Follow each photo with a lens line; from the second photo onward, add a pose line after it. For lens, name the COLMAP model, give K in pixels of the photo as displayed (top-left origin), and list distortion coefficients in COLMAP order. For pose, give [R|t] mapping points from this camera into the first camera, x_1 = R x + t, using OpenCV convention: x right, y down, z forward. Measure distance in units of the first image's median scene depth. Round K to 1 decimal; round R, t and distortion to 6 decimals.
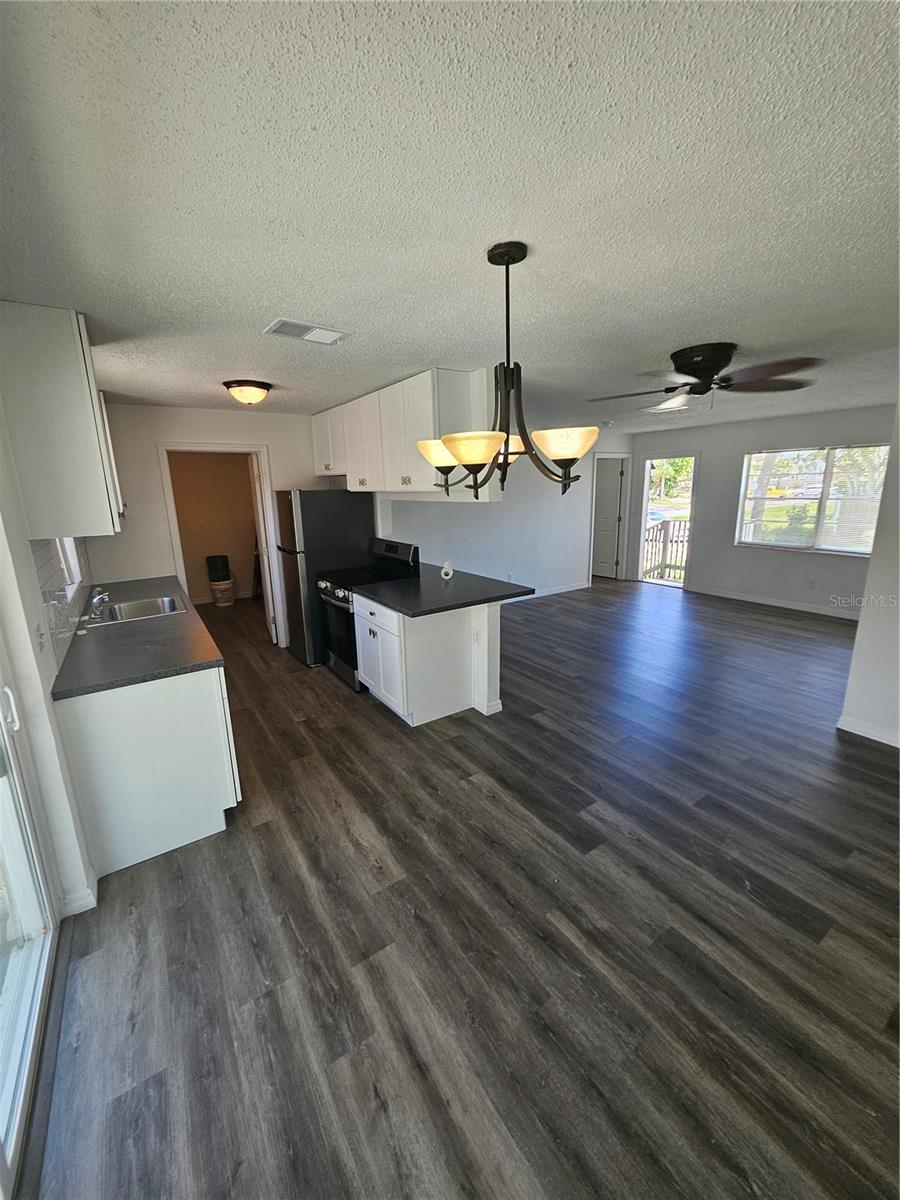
lens RADIAL K [[475.6, 0, 447.2], [0, 475.6, 588.4], [0, 0, 1]] dist [0.003834, 0.000309]
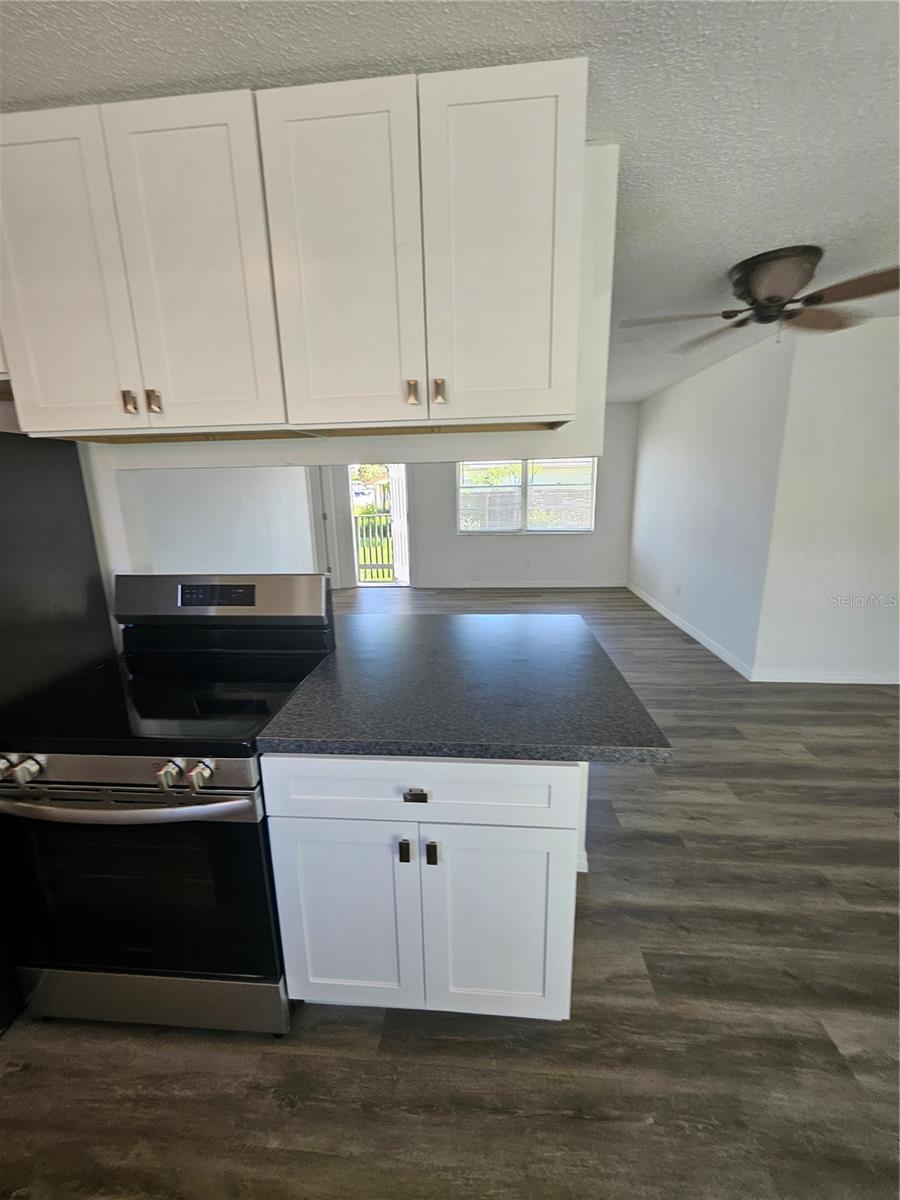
lens RADIAL K [[475.6, 0, 447.2], [0, 475.6, 588.4], [0, 0, 1]] dist [0.003834, 0.000309]
pose [[0.618675, -0.166551, 0.767790, -0.321488], [0.178522, 0.981509, 0.069060, -0.089753], [-0.765095, 0.094342, 0.636968, 0.674192]]
